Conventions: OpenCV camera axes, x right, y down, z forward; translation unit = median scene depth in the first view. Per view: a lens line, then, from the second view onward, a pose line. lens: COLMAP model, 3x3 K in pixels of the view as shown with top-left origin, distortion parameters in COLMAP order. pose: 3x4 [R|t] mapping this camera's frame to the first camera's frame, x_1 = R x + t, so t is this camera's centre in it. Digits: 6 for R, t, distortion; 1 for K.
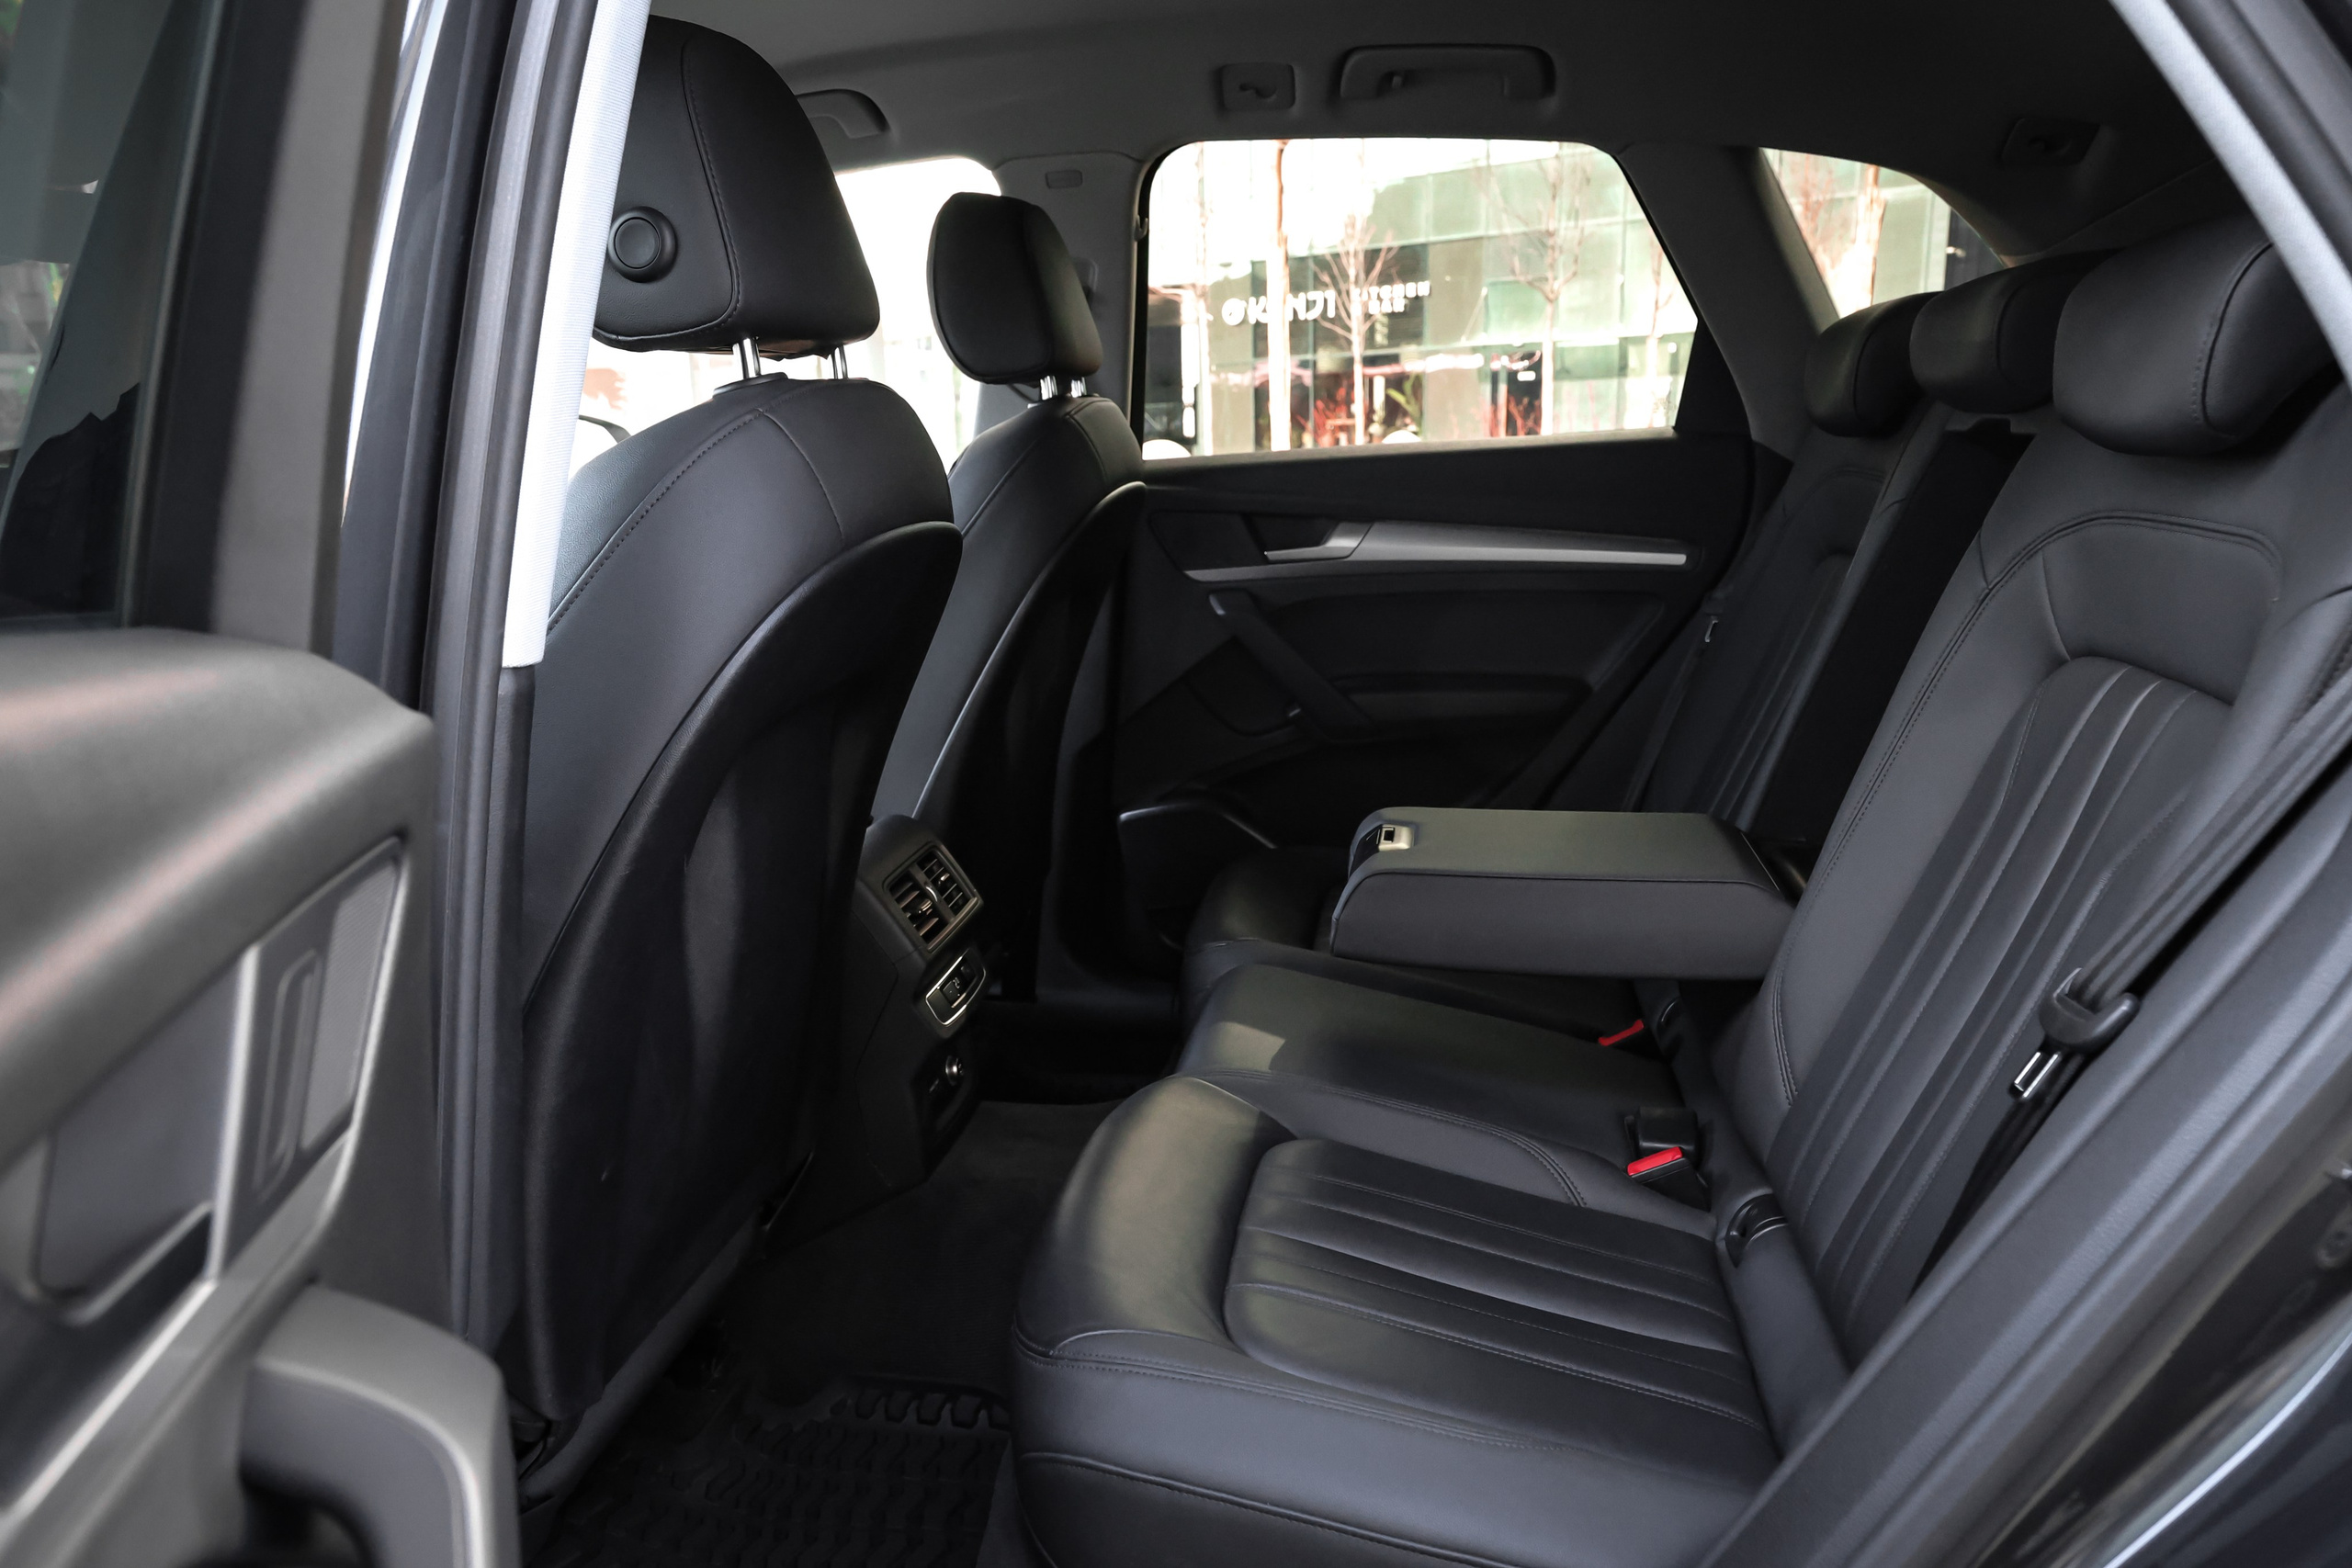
lens RADIAL K [[1670.7, 0, 1231.4], [0, 1670.7, 774.8], [0, 0, 1]] dist [0.006554, 0.002289]
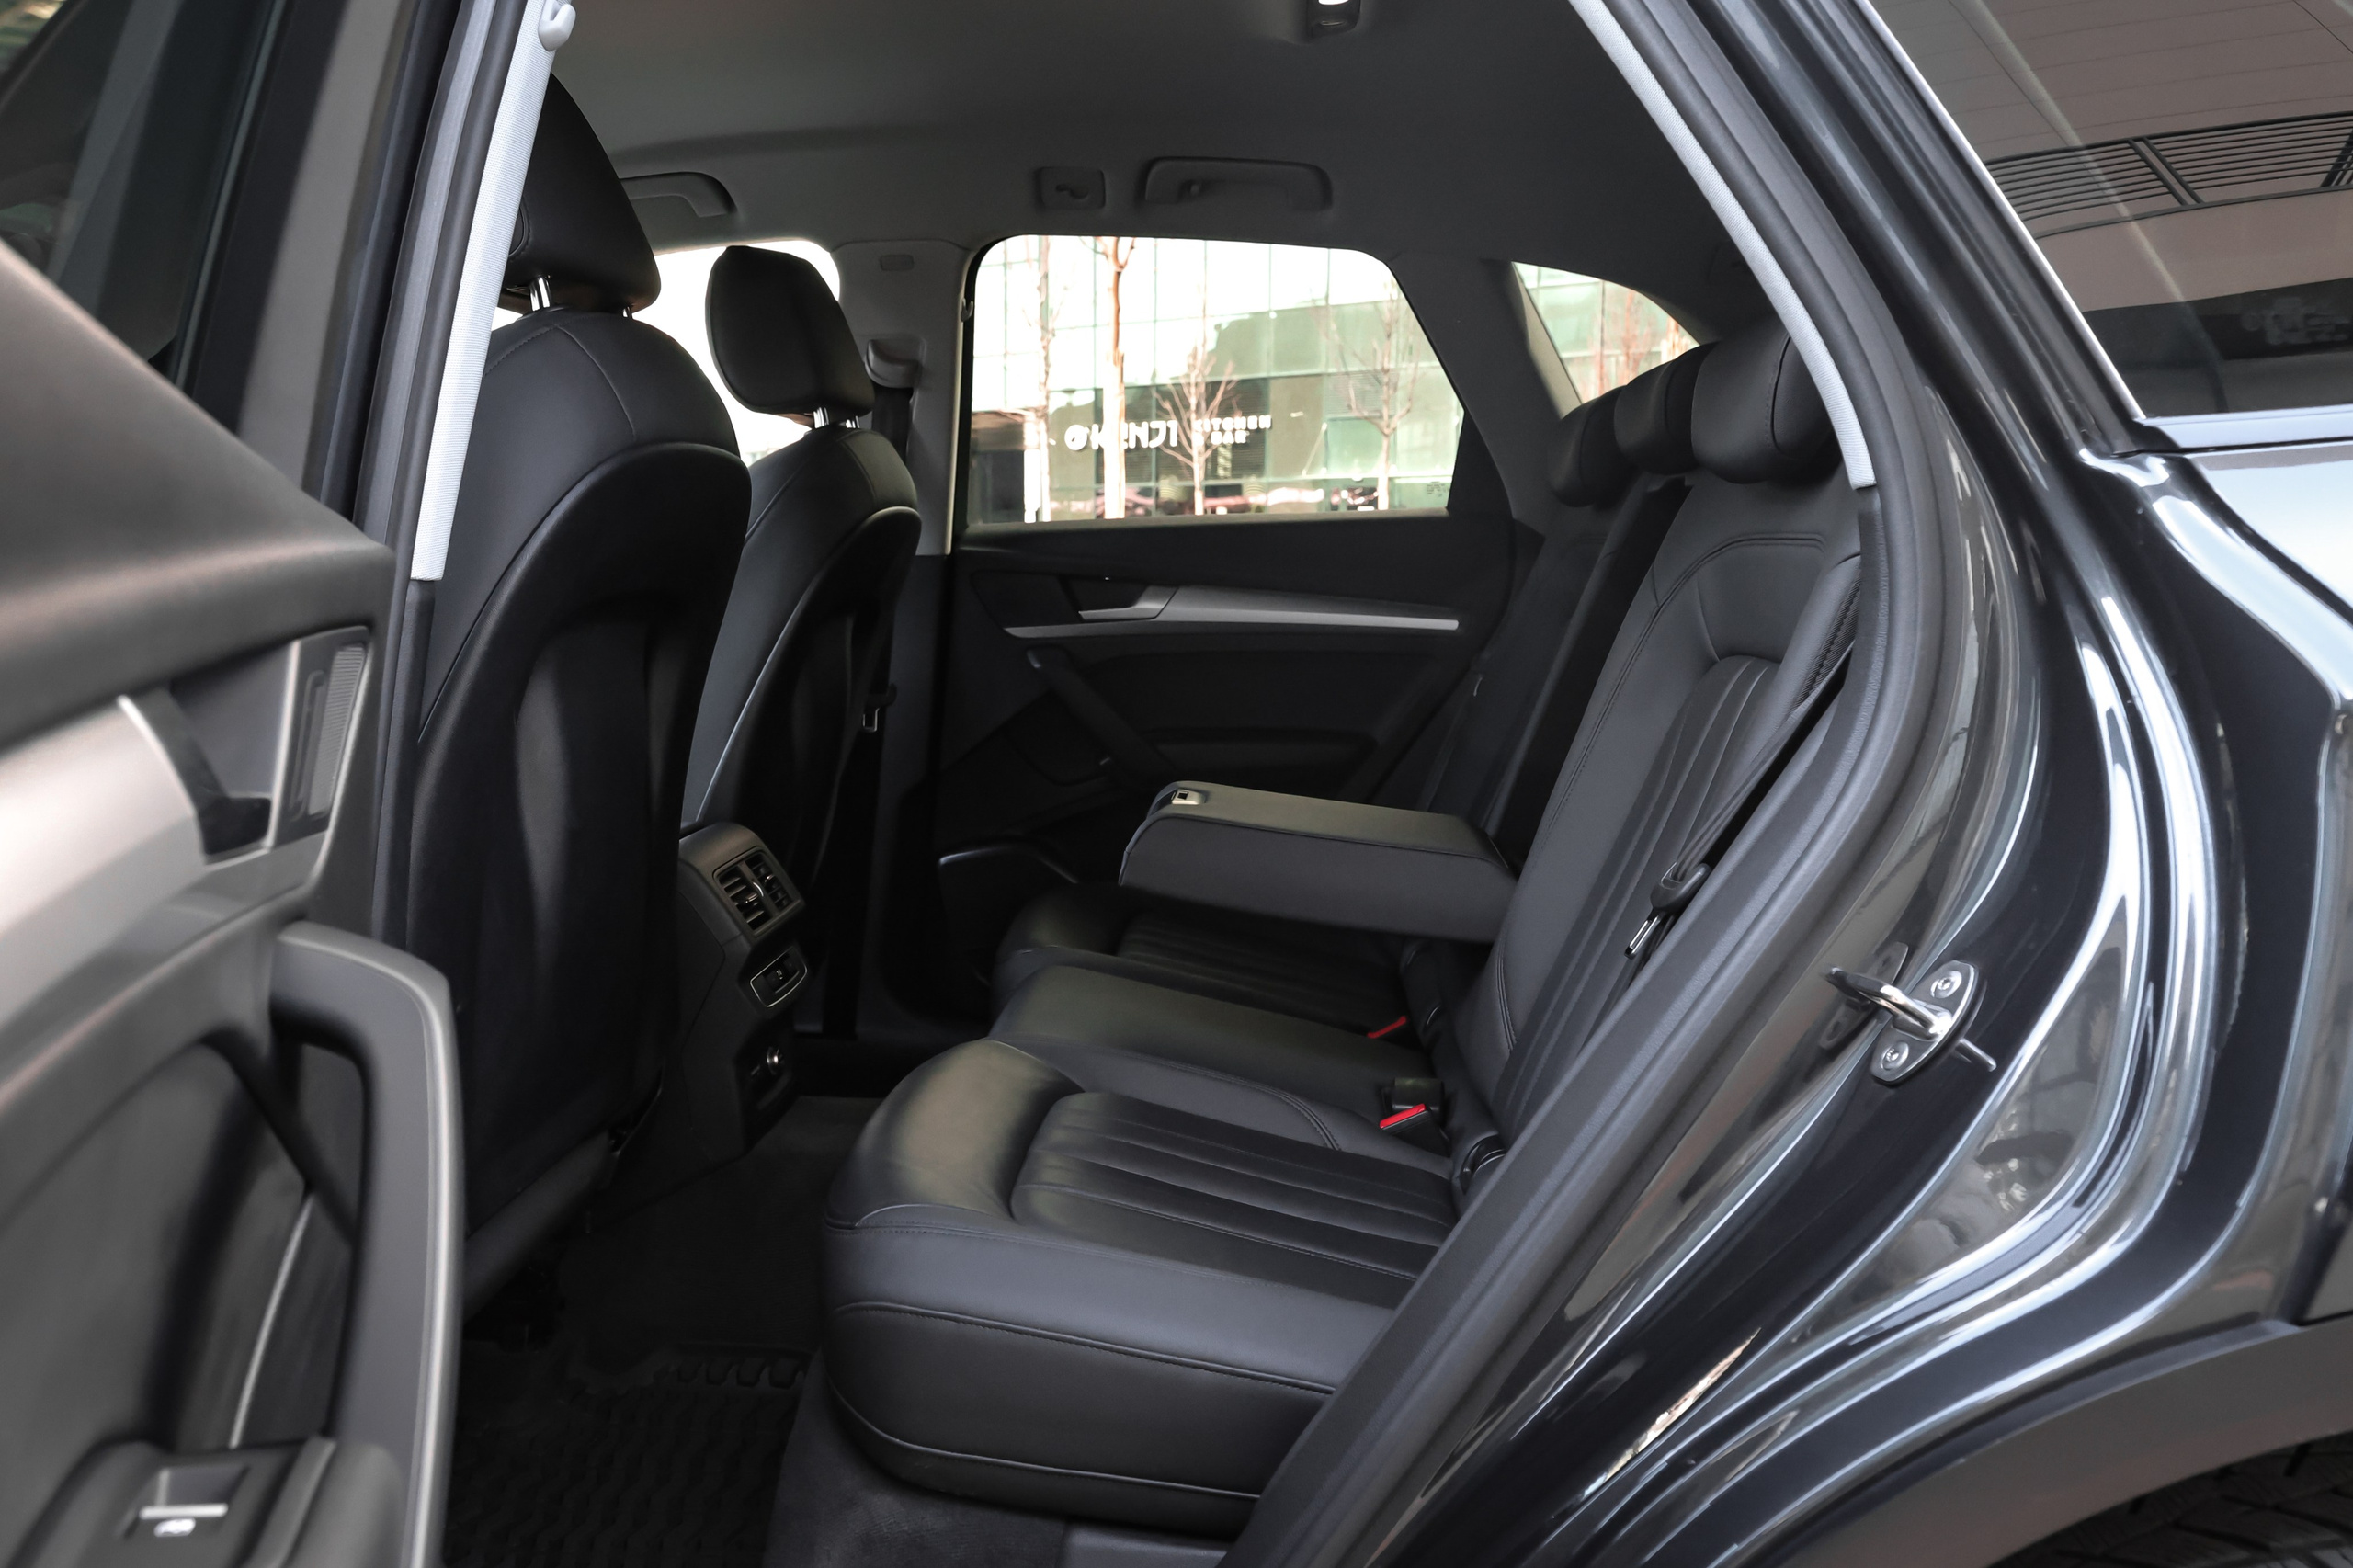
lens RADIAL K [[1671.6, 0, 1231.9], [0, 1671.6, 774.8], [0, 0, 1]] dist [0.006554, 0.002289]
pose [[0.995032, 0.013667, 0.098615, 0.019766], [-0.006735, 0.997504, -0.070292, 0.072055], [-0.099330, 0.069278, 0.992640, -0.119904]]
